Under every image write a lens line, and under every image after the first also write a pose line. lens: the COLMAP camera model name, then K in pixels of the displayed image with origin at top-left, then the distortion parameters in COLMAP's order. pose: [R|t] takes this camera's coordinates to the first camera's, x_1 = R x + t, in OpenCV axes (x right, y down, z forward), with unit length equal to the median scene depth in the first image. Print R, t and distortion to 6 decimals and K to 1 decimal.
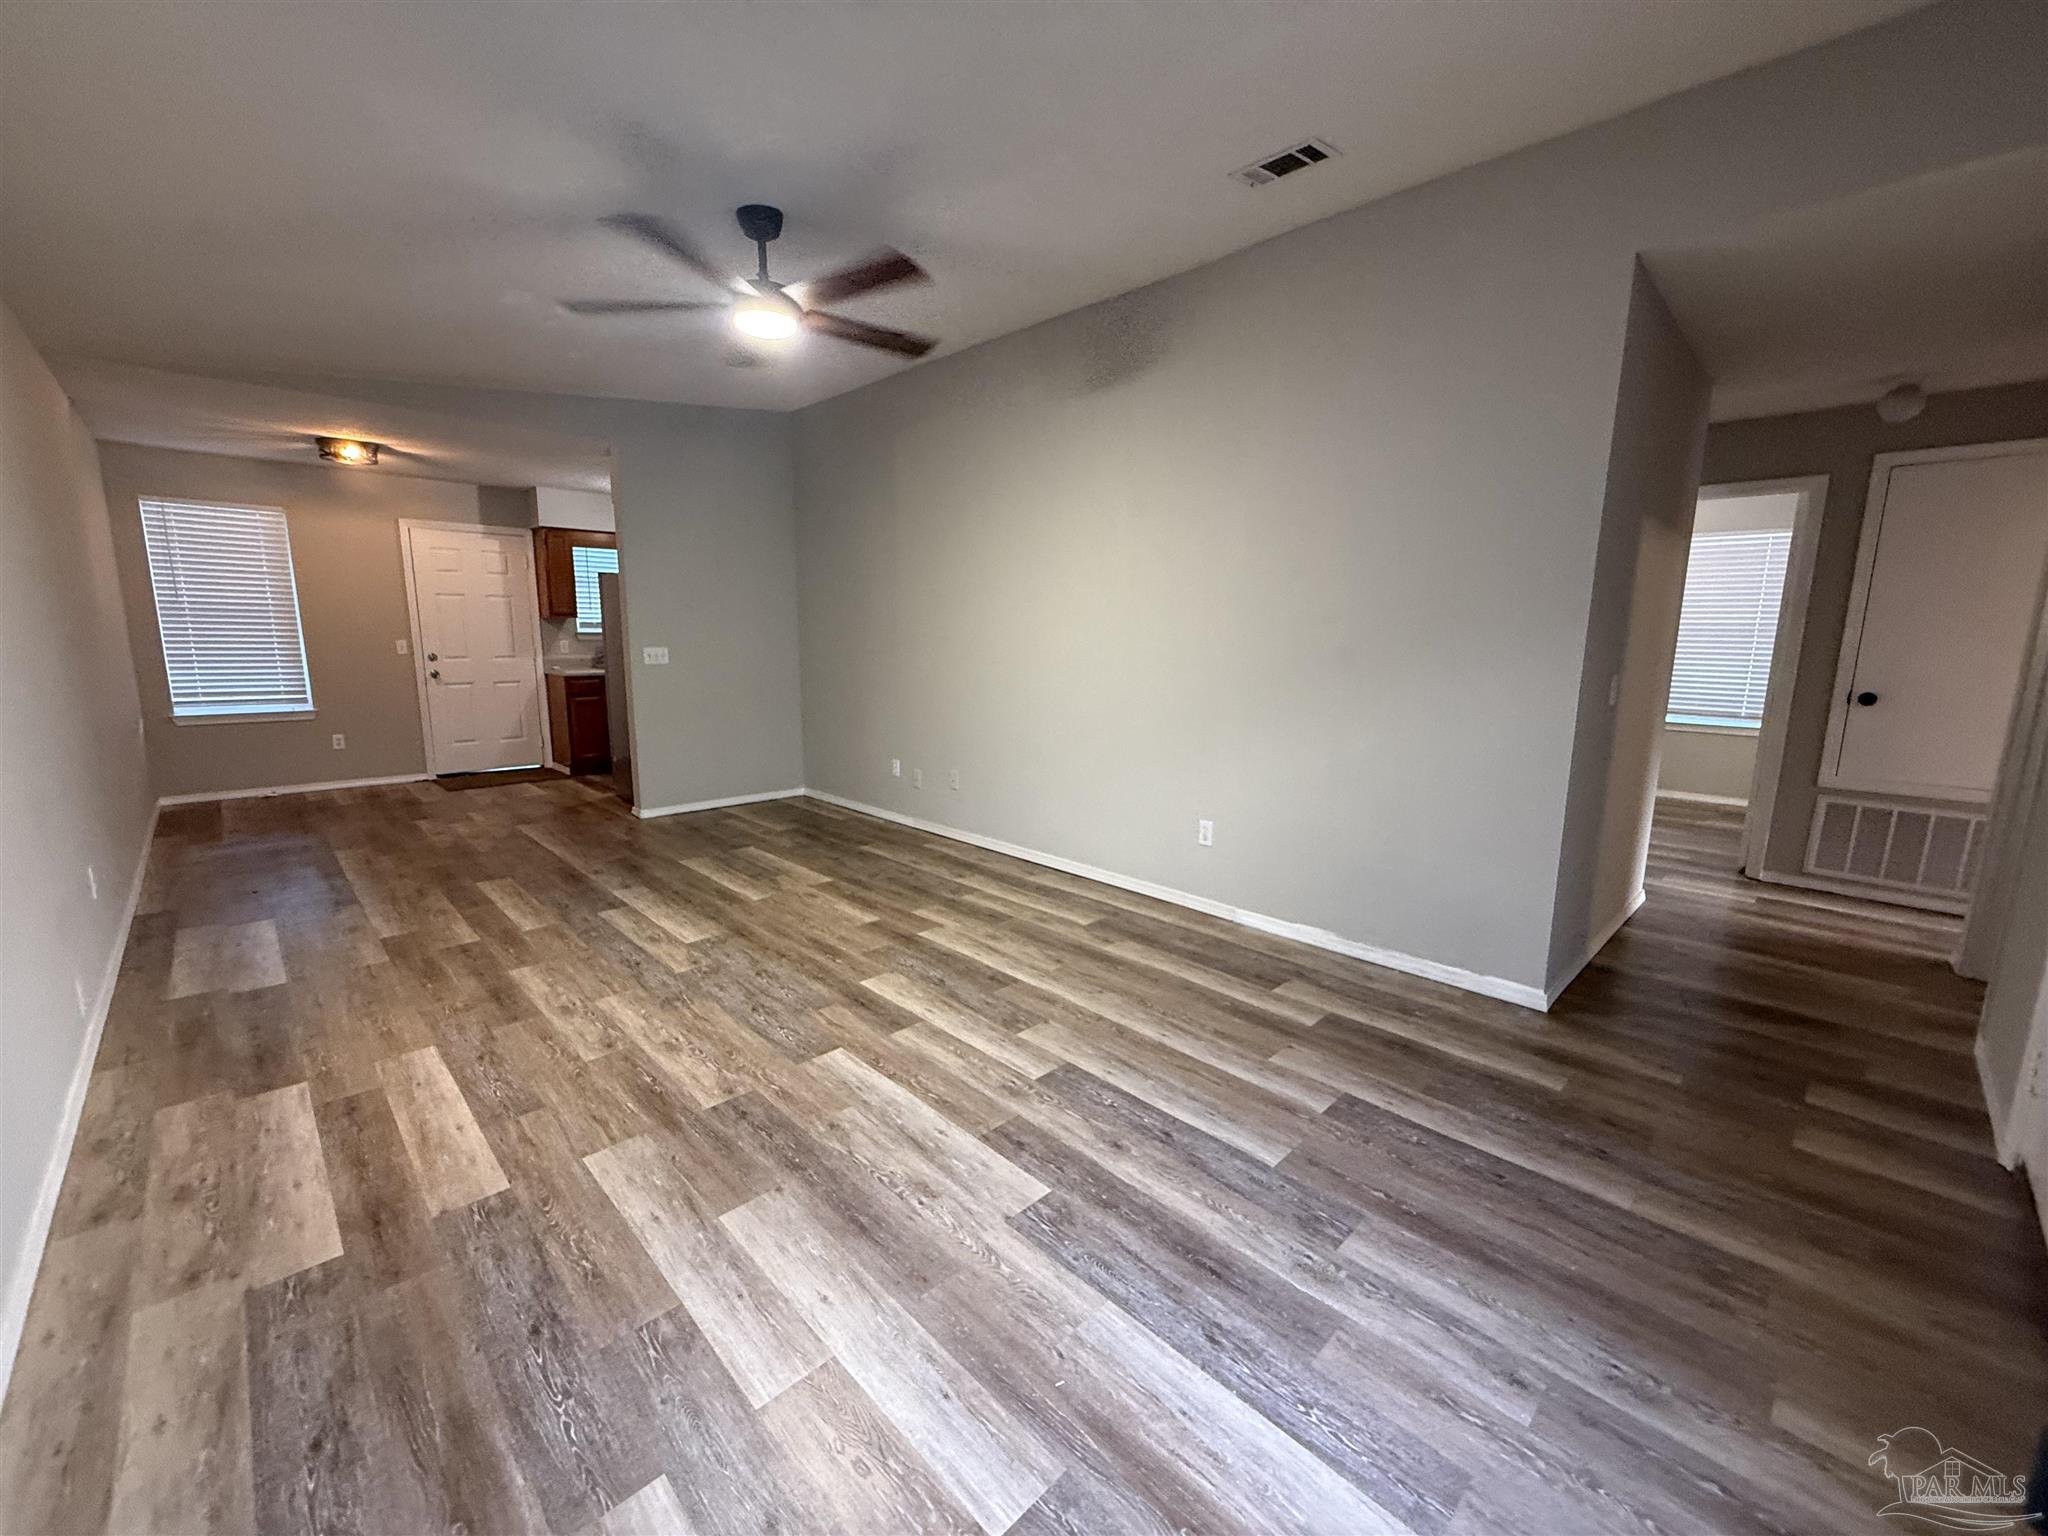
lens RADIAL K [[818.4, 0, 1024.0], [0, 818.4, 768.0], [0, 0, 1]] dist [-0.000064, -0.000009]
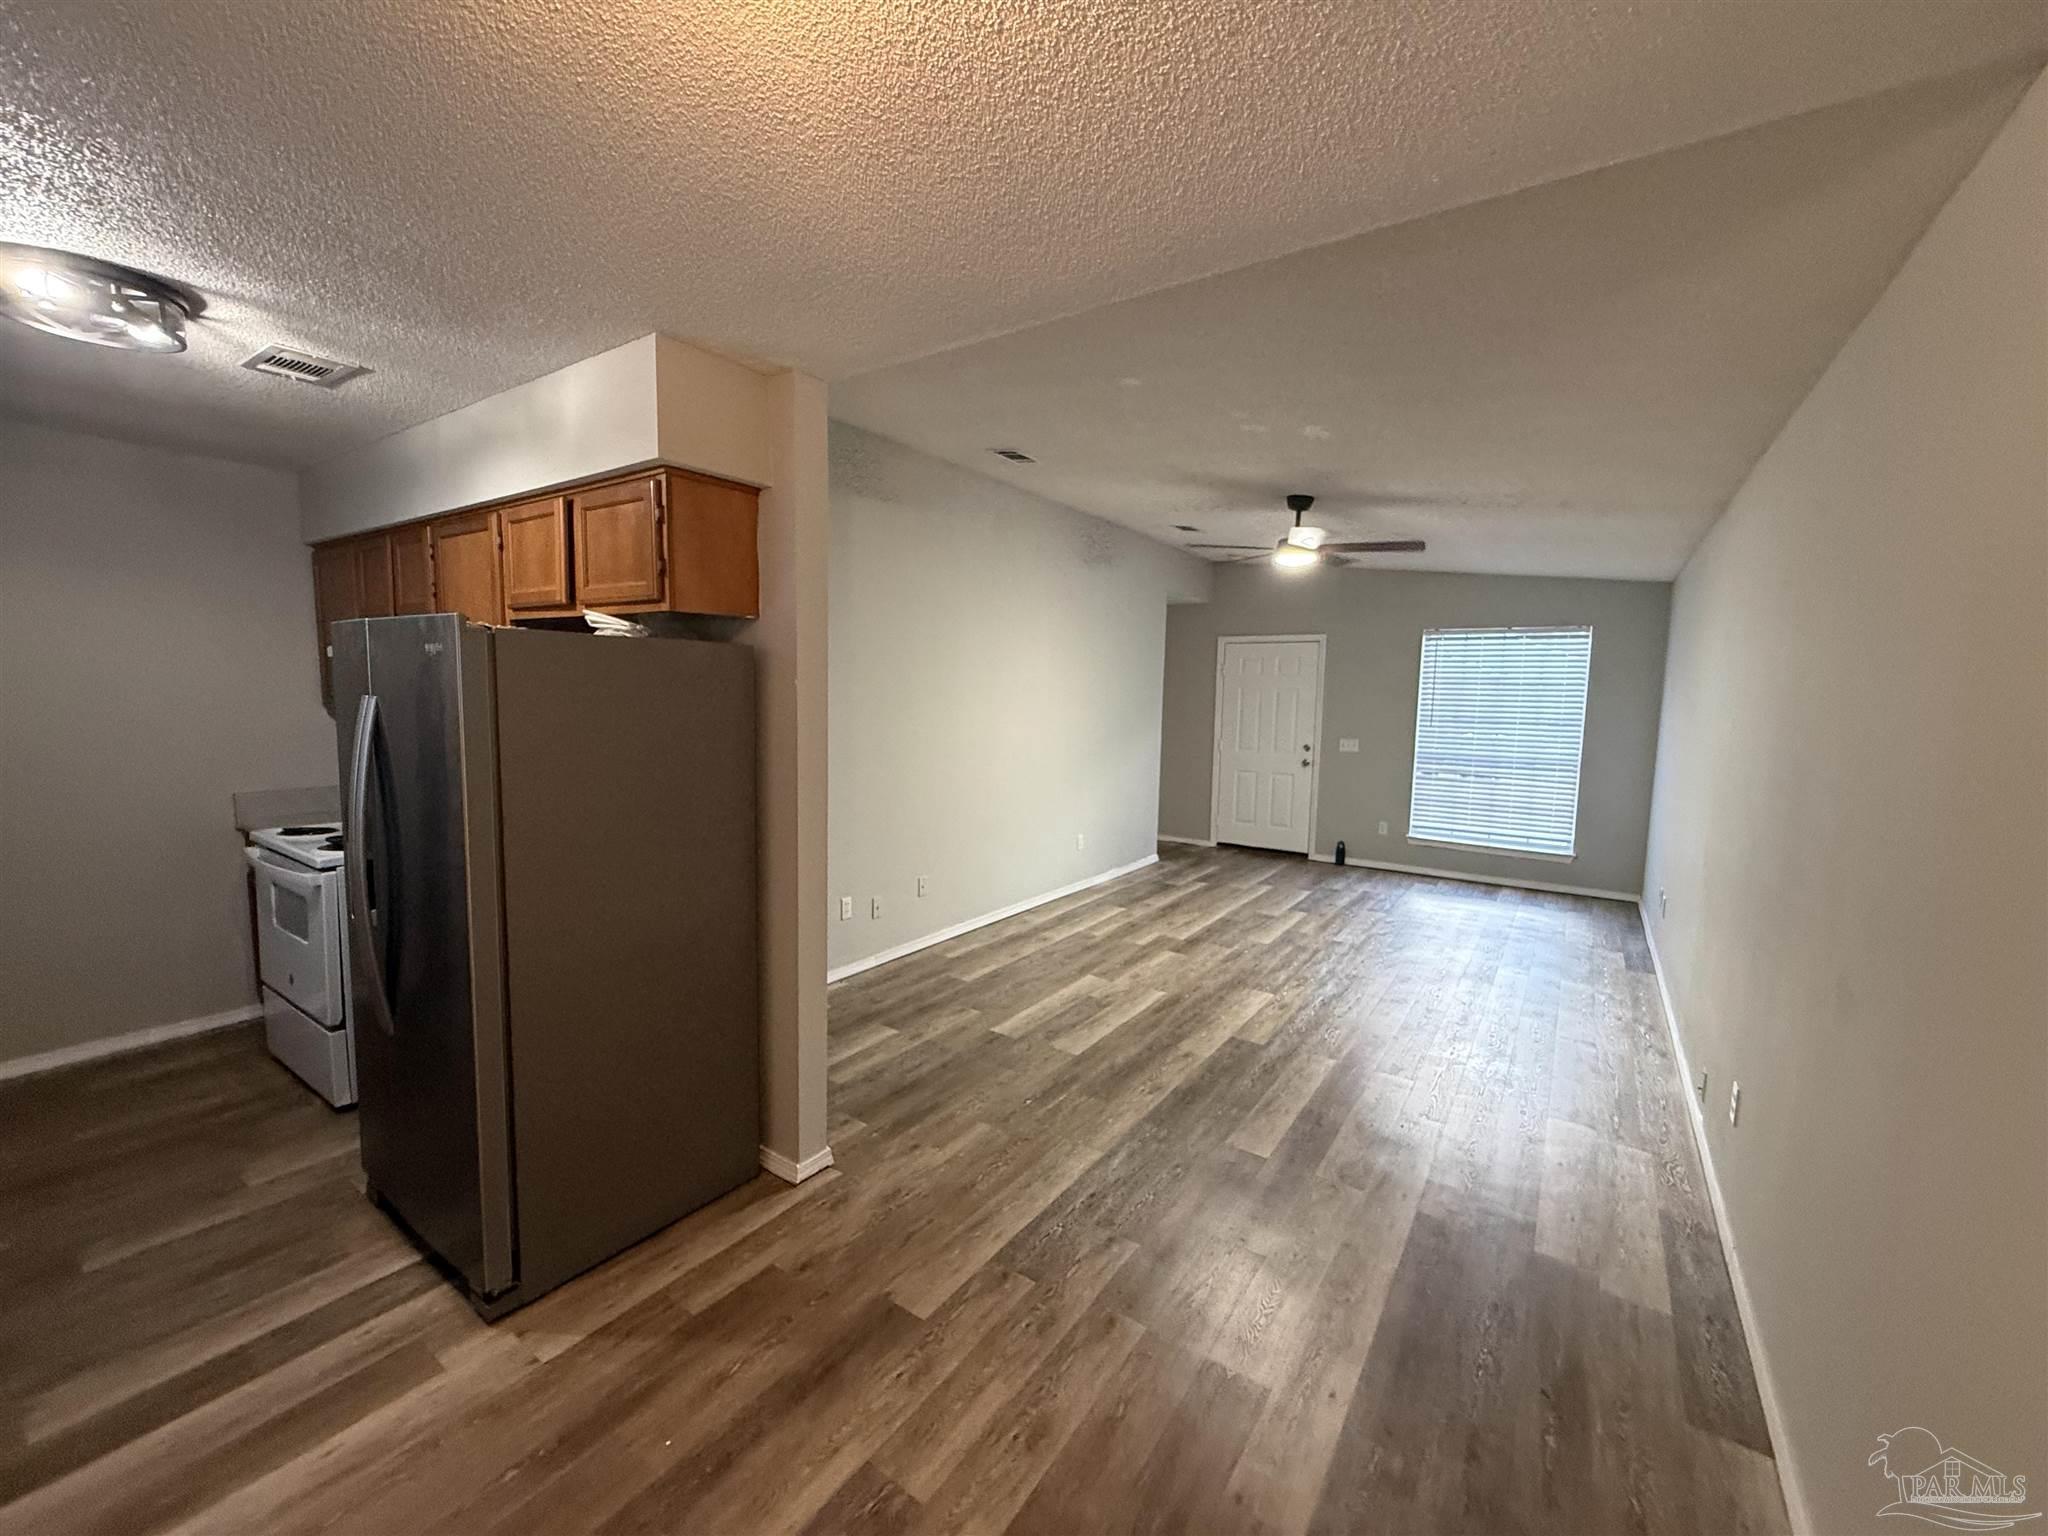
lens RADIAL K [[818.4, 0, 1024.0], [0, 818.4, 768.0], [0, 0, 1]] dist [-0.000064, -0.000009]
pose [[-0.192920, -0.109980, 0.975031, -1.332642], [0.137518, 0.980860, 0.137847, -0.306608], [-0.971530, 0.160678, -0.174103, 1.347616]]
